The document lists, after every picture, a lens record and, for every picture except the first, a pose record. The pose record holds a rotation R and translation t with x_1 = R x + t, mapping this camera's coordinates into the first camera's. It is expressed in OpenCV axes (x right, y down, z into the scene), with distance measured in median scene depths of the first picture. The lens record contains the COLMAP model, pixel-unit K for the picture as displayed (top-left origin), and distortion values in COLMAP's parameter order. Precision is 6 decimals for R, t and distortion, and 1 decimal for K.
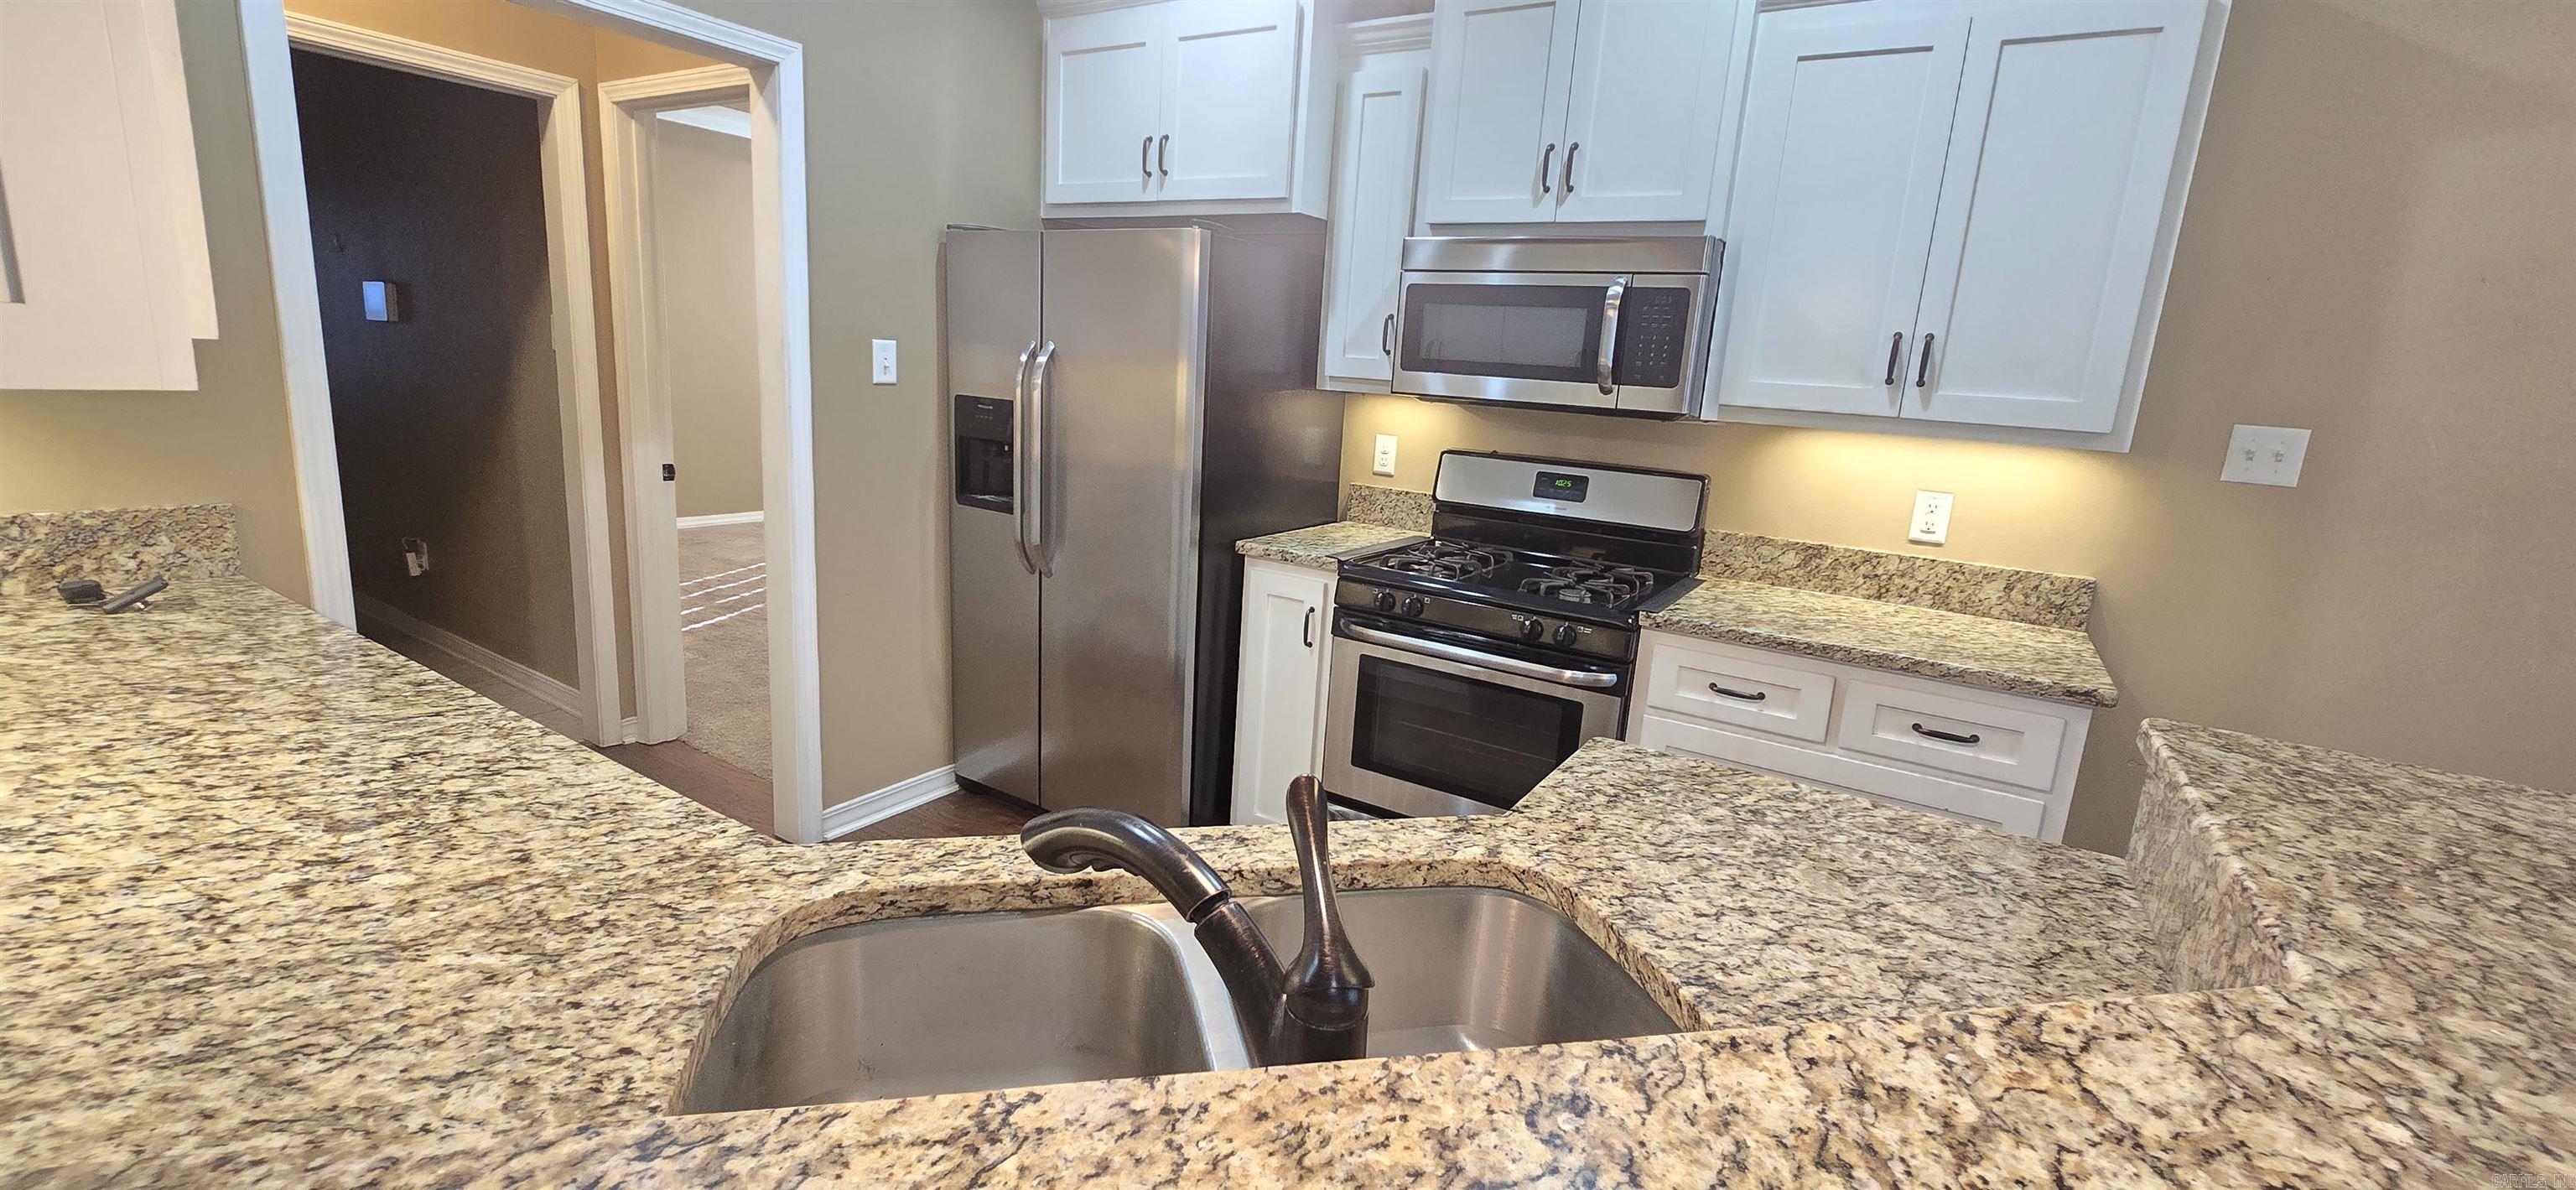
lens RADIAL K [[1050.0, 0, 1286.2], [0, 1050.0, 571.7], [0, 0, 1]] dist [-0.002179, 0.000325]
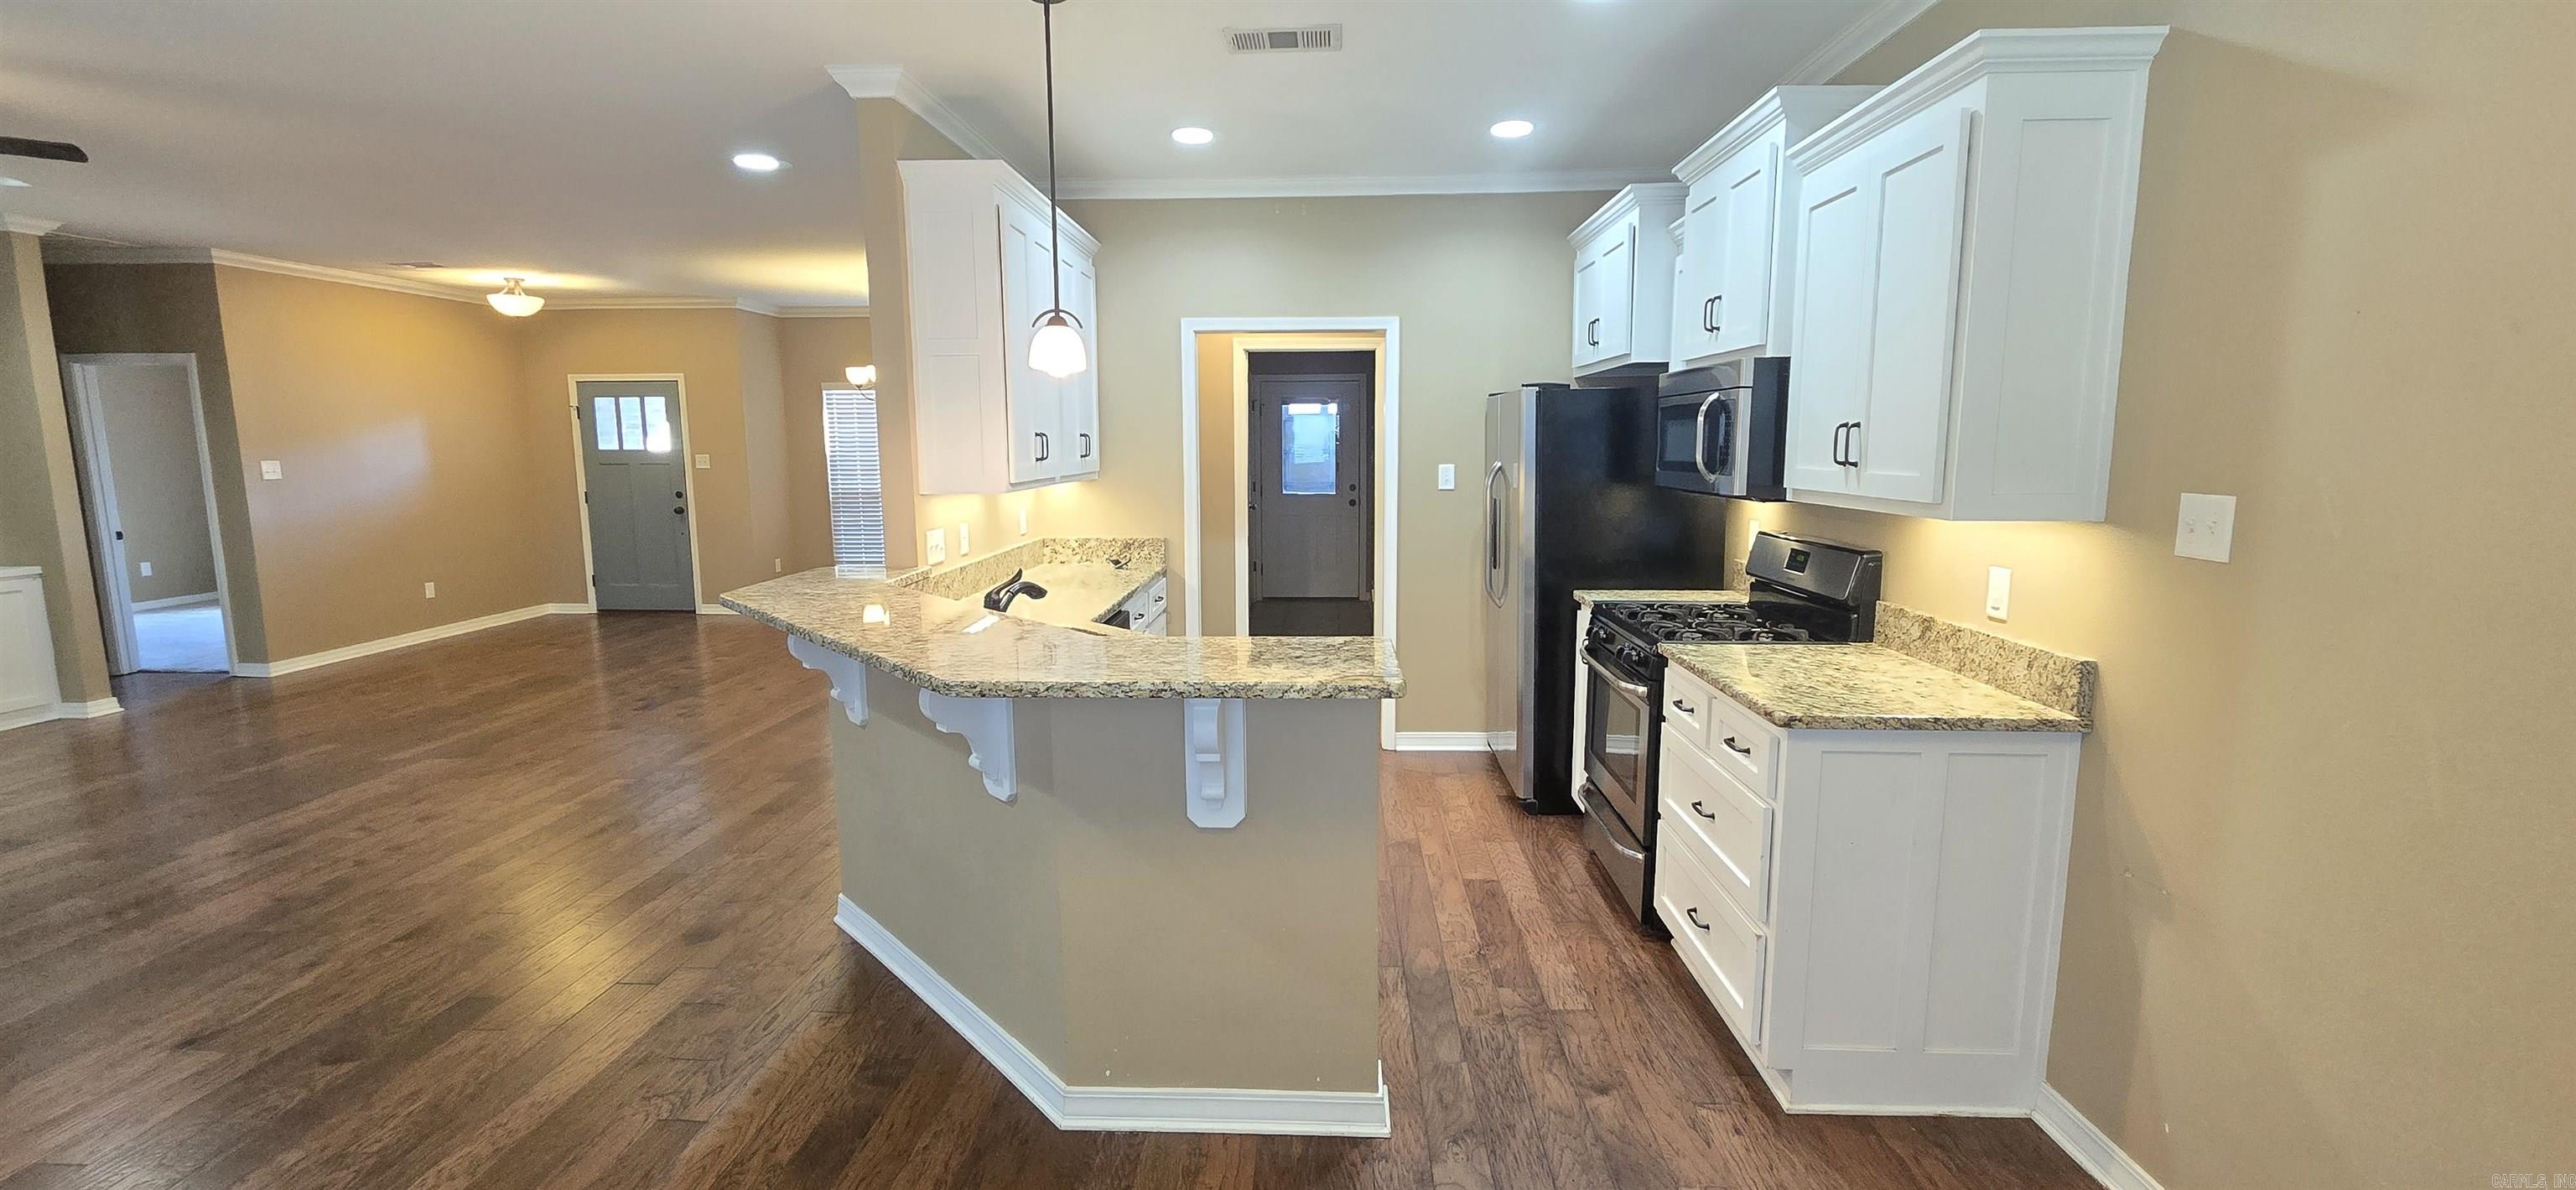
lens RADIAL K [[1050.0, 0, 1278.3], [0, 1050.0, 585.1], [0, 0, 1]] dist [-0.002179, 0.000325]
pose [[0.498524, 0.051193, -0.865363, 1.204596], [-0.131641, 0.991148, -0.017202, 0.050605], [0.856822, 0.122493, 0.500850, -0.096231]]
